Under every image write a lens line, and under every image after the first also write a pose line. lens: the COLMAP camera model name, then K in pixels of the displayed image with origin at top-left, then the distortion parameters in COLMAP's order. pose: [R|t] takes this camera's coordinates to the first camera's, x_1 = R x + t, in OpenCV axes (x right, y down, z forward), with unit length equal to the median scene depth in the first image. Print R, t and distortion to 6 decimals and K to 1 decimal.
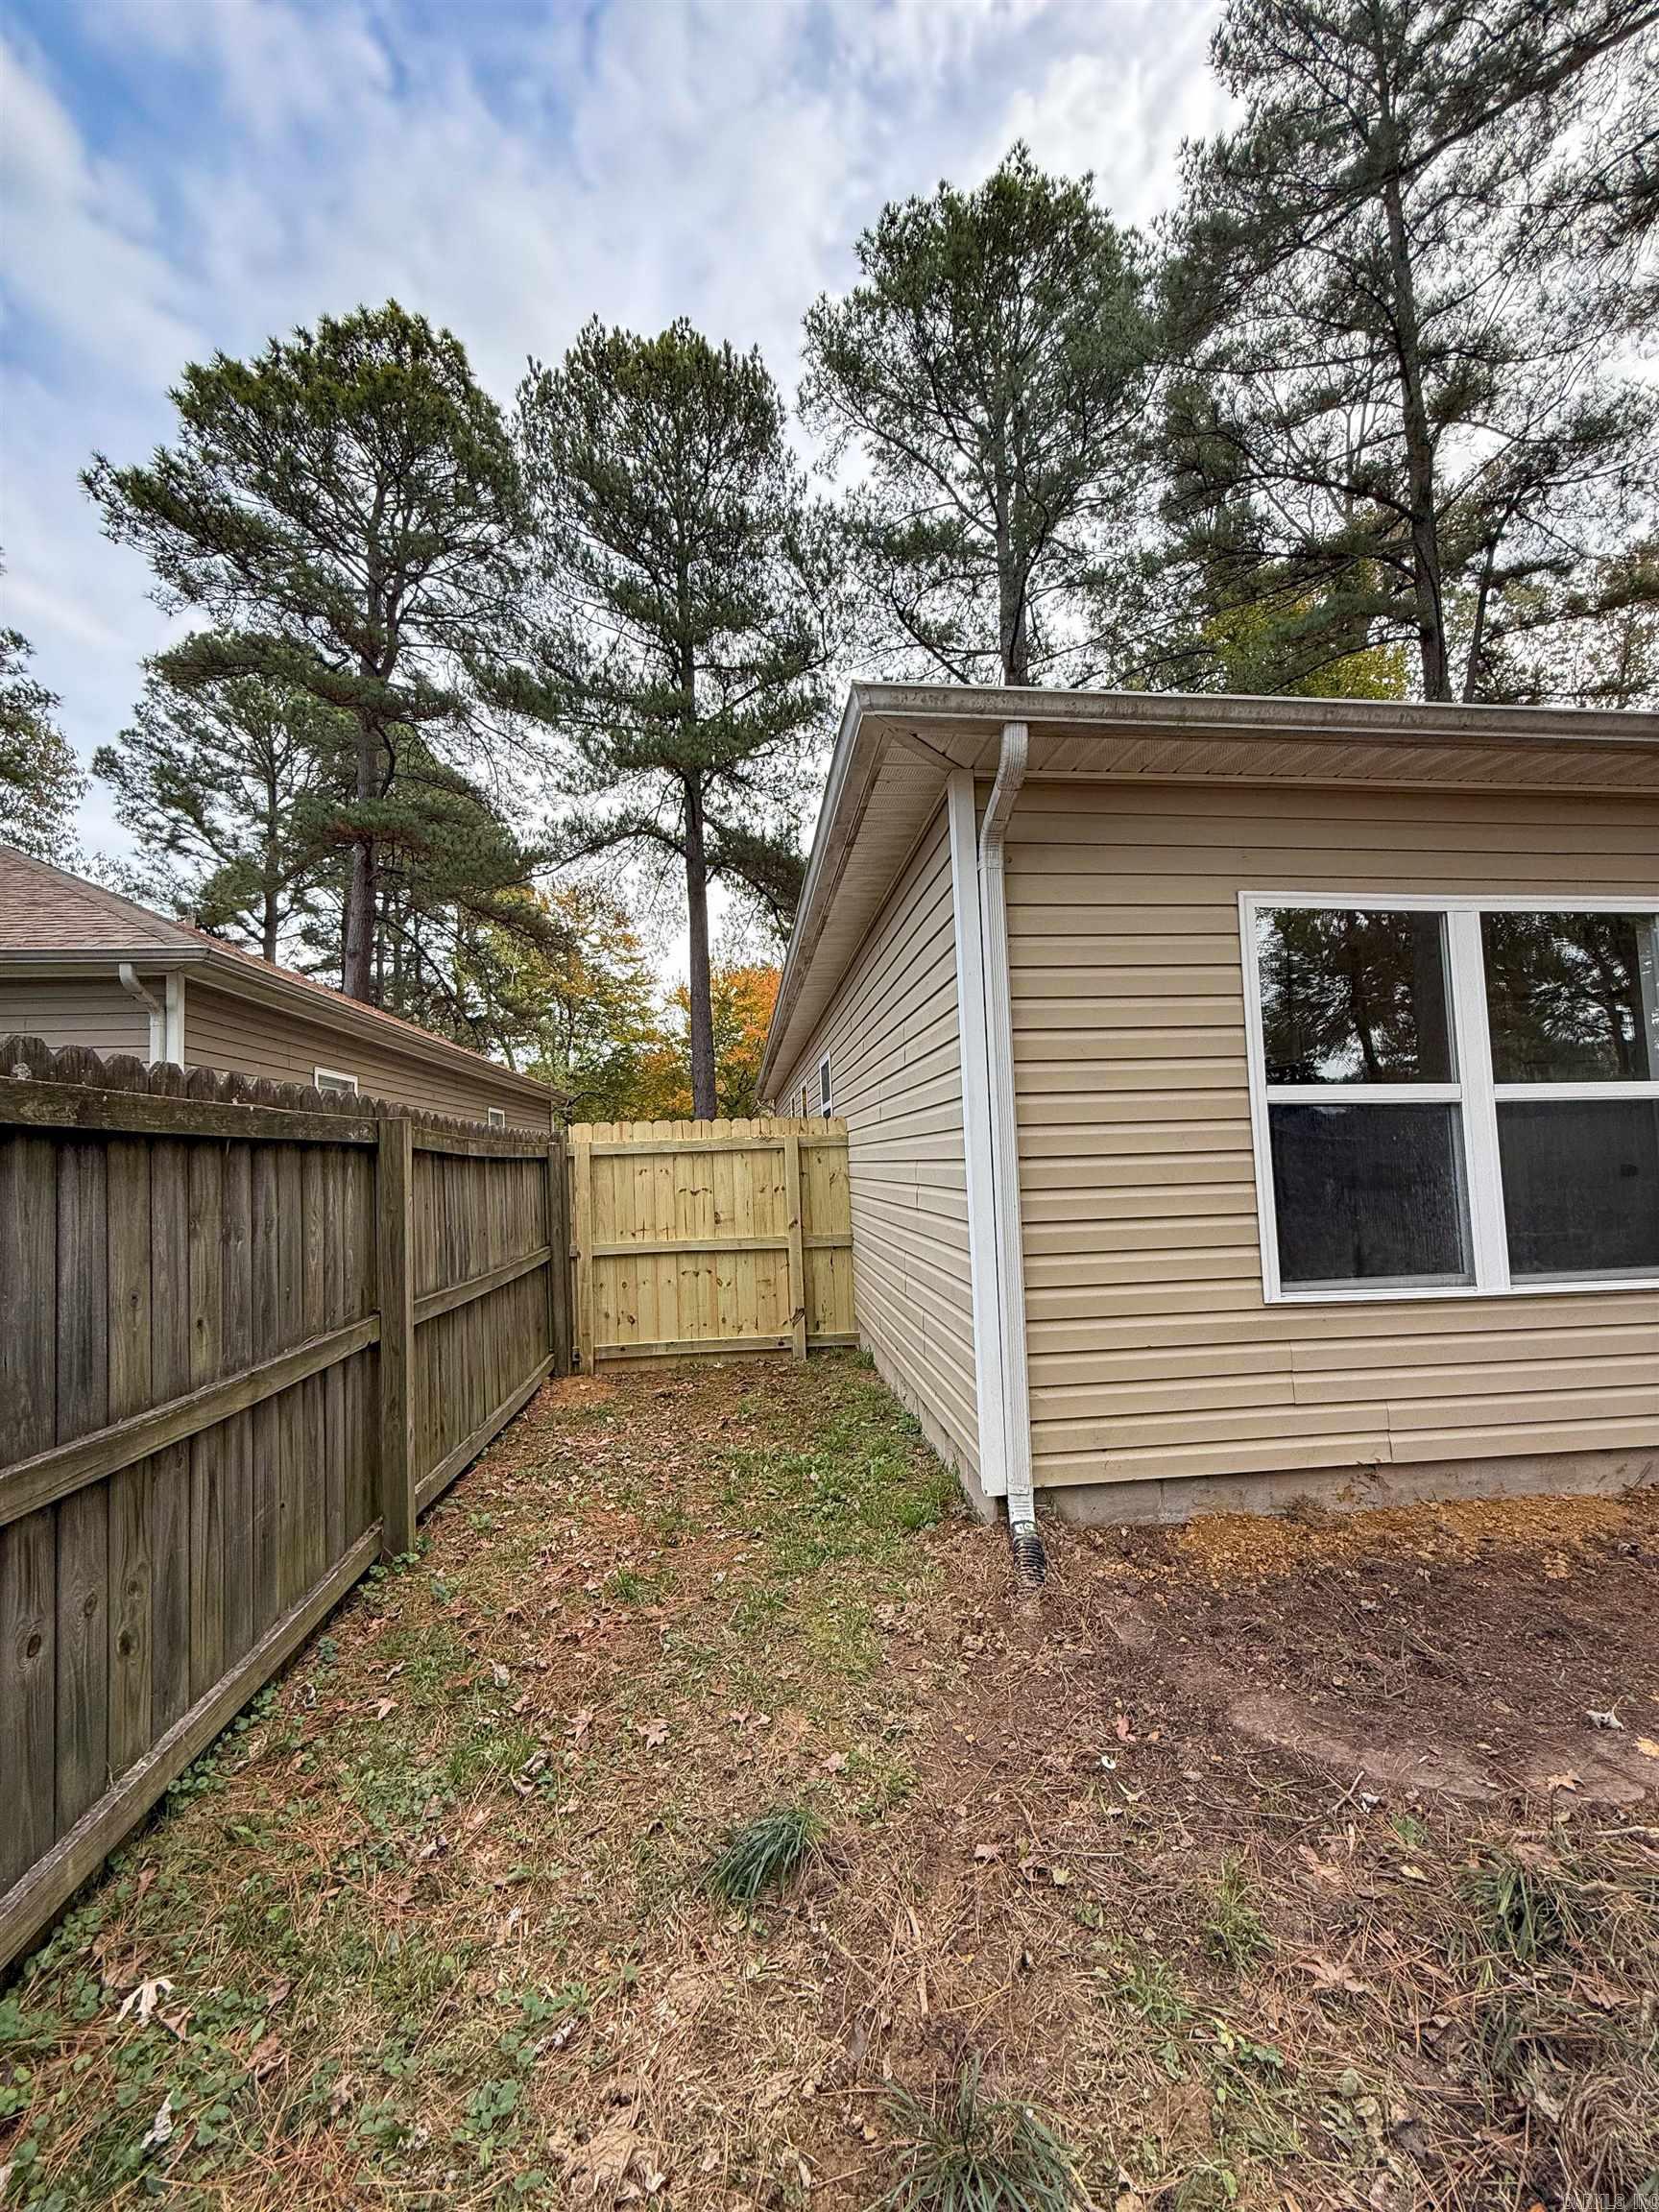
lens RADIAL K [[879.5, 0, 829.0], [0, 879.5, 1107.2], [0, 0, 1]] dist [-0.001156, 0.000733]
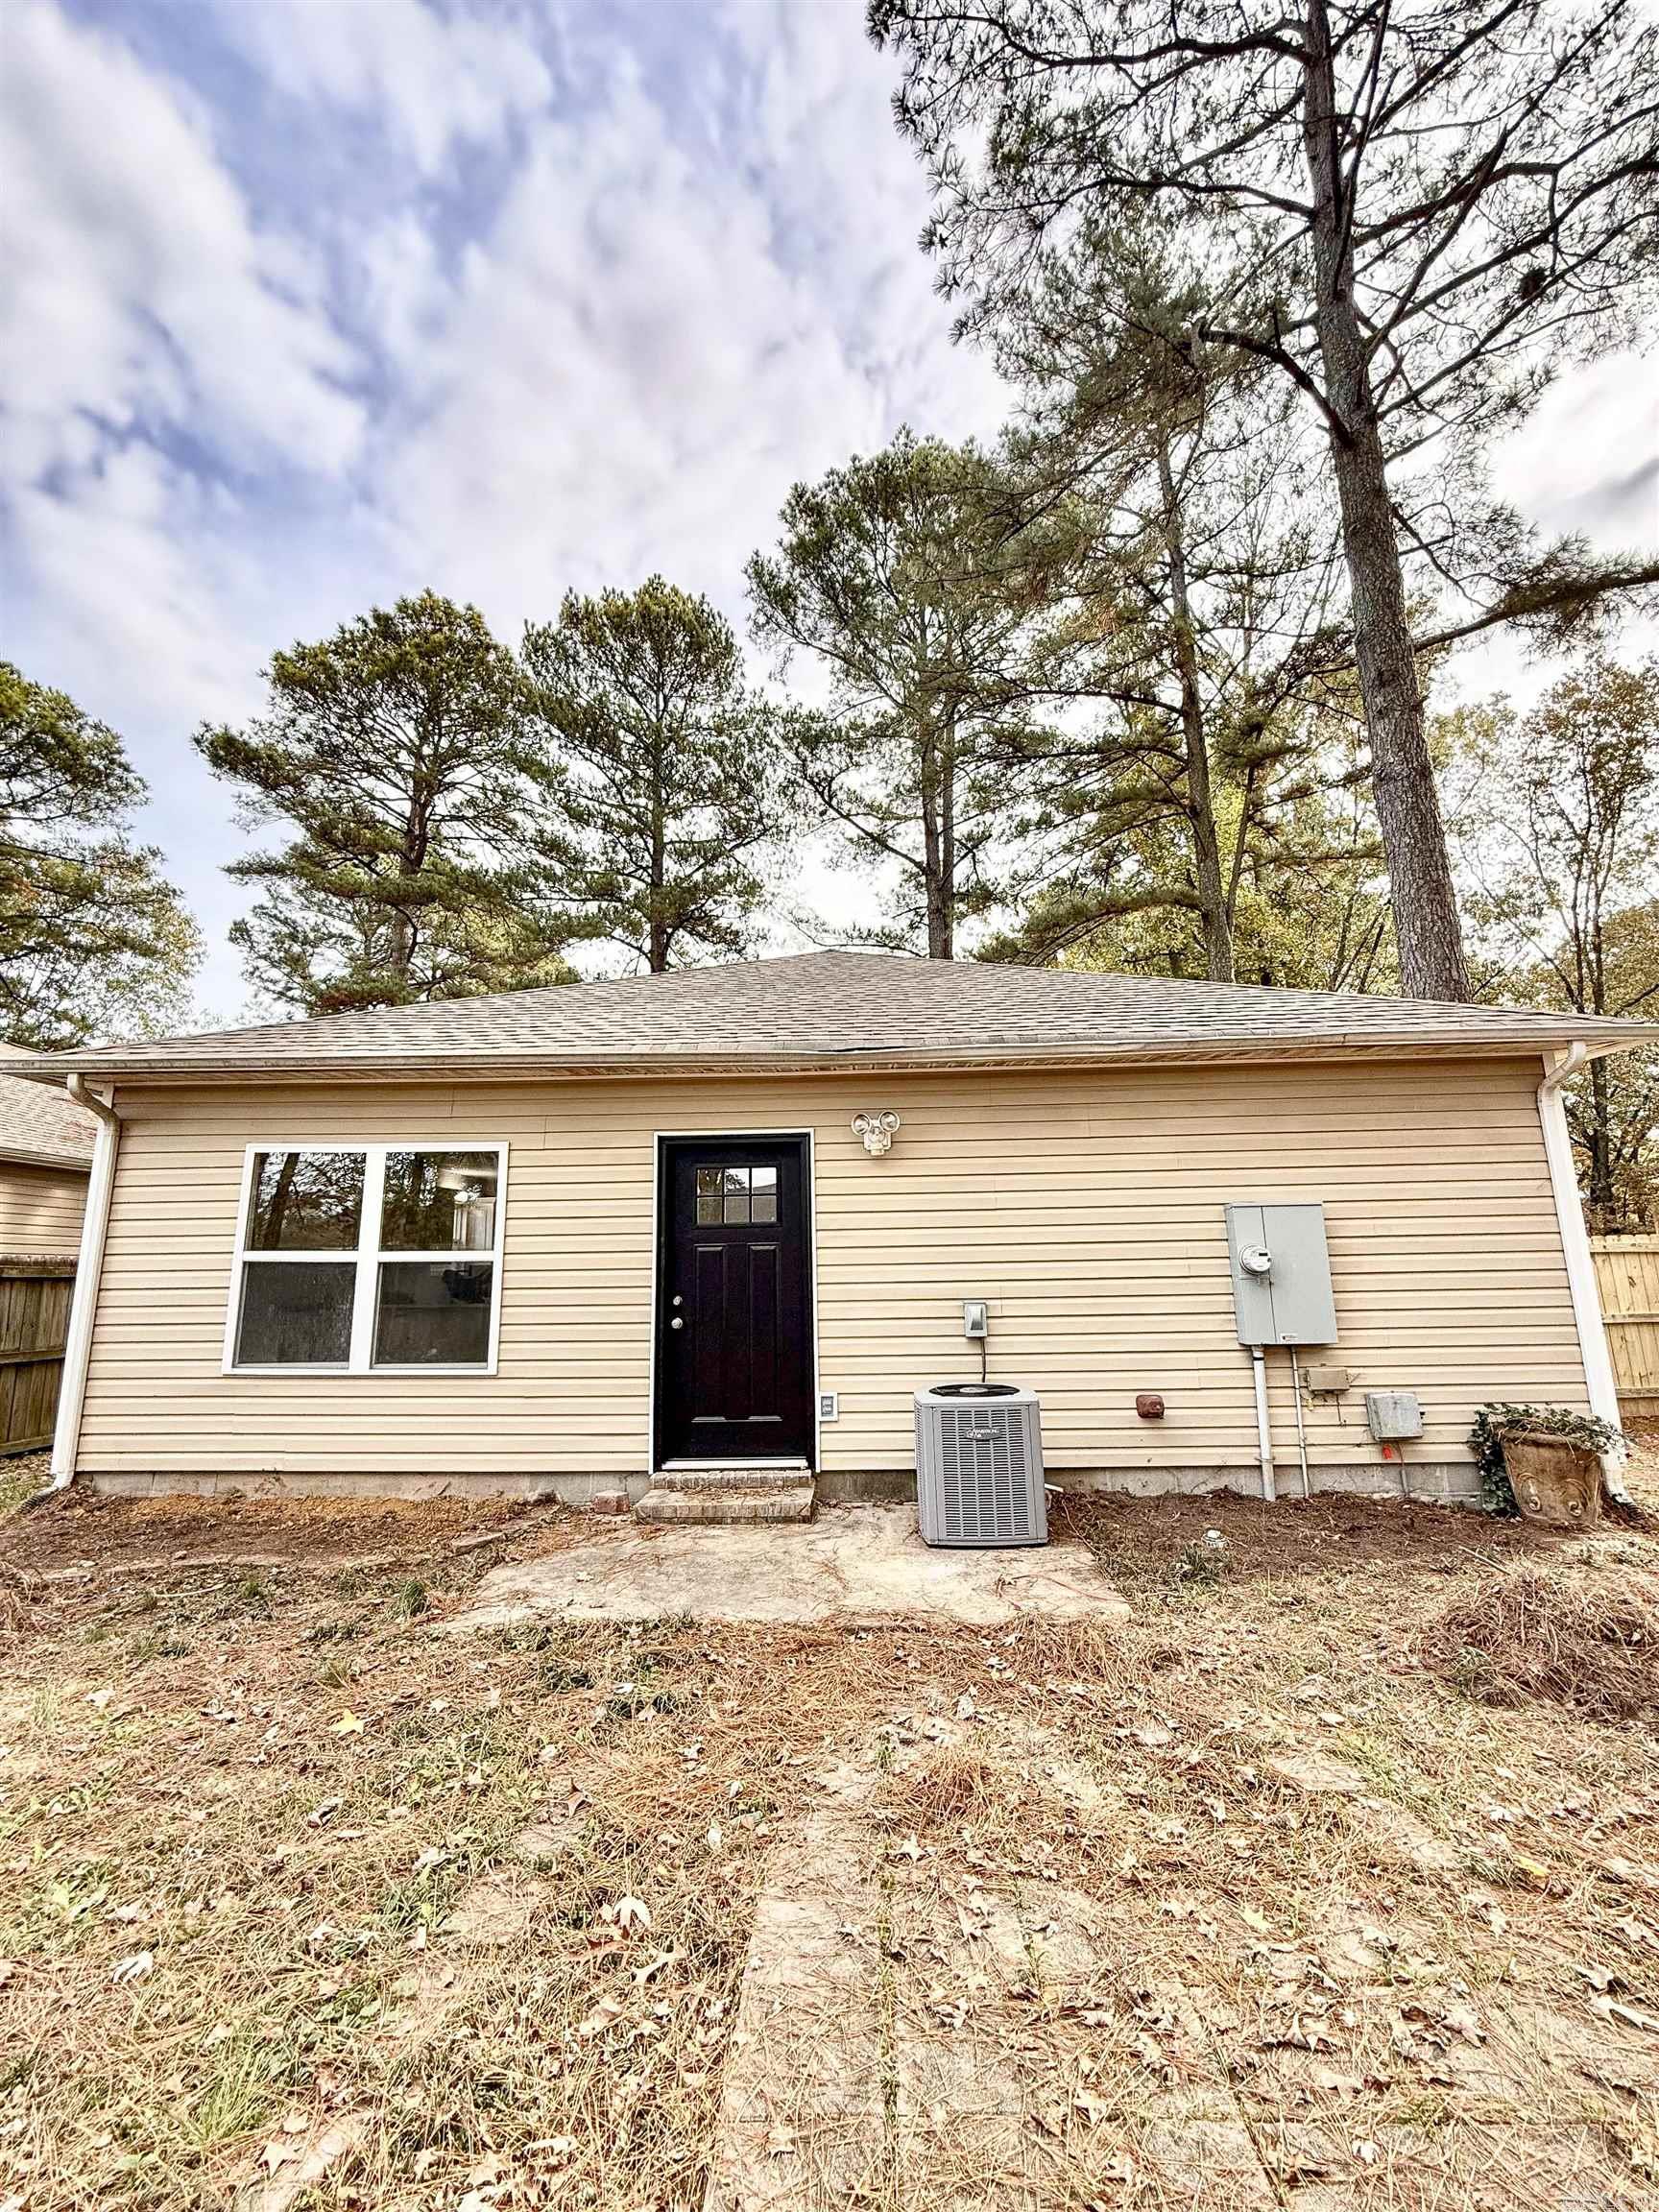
lens RADIAL K [[879.5, 0, 833.9], [0, 879.5, 1112.5], [0, 0, 1]] dist [-0.001156, 0.000733]
pose [[0.989119, -0.002930, -0.147087, 0.269888], [-0.014060, 0.993342, -0.114343, -0.016352], [0.146443, 0.115167, 0.982492, -0.086811]]
